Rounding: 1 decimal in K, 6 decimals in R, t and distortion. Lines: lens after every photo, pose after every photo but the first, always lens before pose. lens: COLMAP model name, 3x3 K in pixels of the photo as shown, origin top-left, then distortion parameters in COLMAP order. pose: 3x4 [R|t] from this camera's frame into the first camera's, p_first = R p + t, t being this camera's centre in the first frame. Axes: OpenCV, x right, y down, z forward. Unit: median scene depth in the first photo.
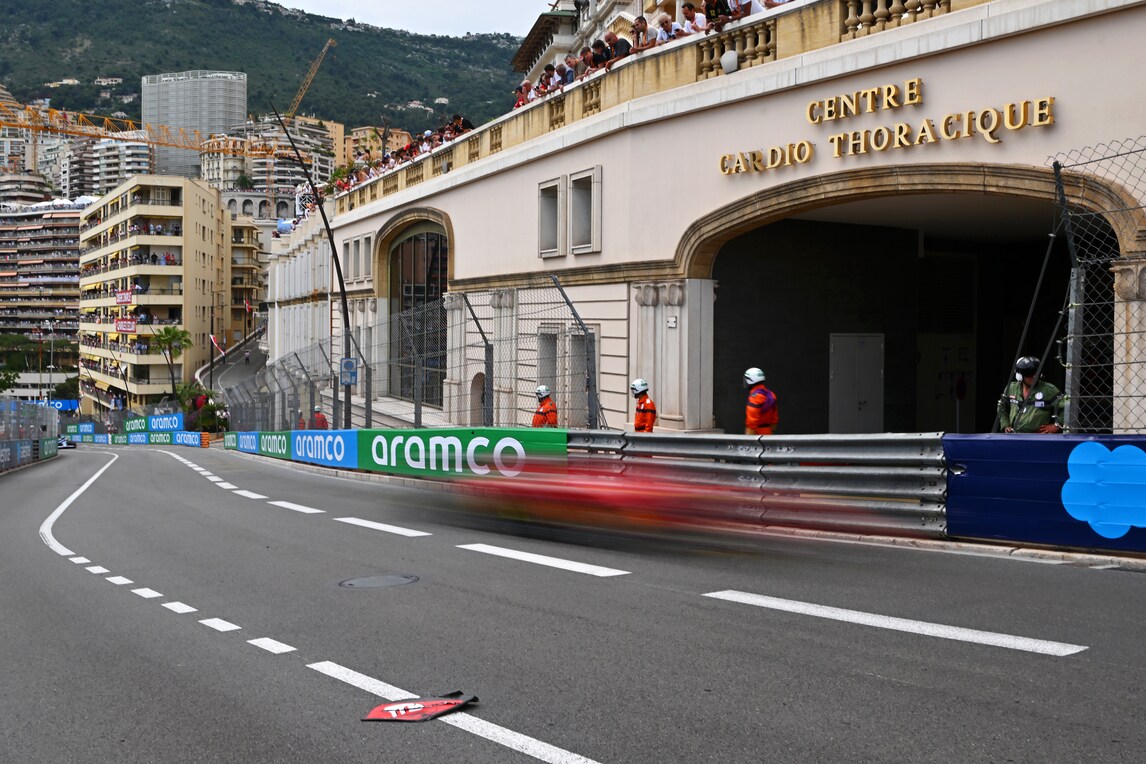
lens RADIAL K [[1159.1, 0, 547.8], [0, 1159.1, 333.9], [0, 0, 1]] dist [-0.009084, -0.001021]
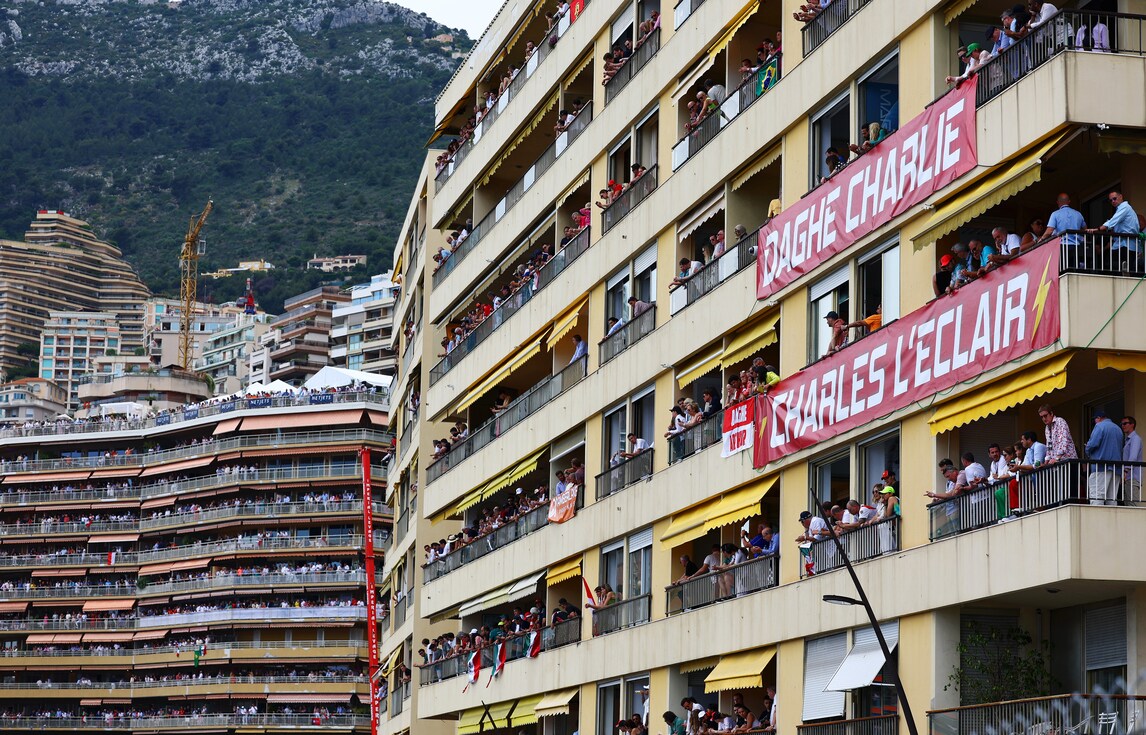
lens RADIAL K [[2760.6, 0, 573.0], [0, 2760.6, 367.5], [0, 0, 1]] dist [-0.018352, -0.105193]
pose [[0.964246, -0.027349, -0.263593, -0.097921], [-0.020640, 0.983889, -0.177587, 0.017513], [0.264203, 0.176678, 0.948147, 0.207762]]
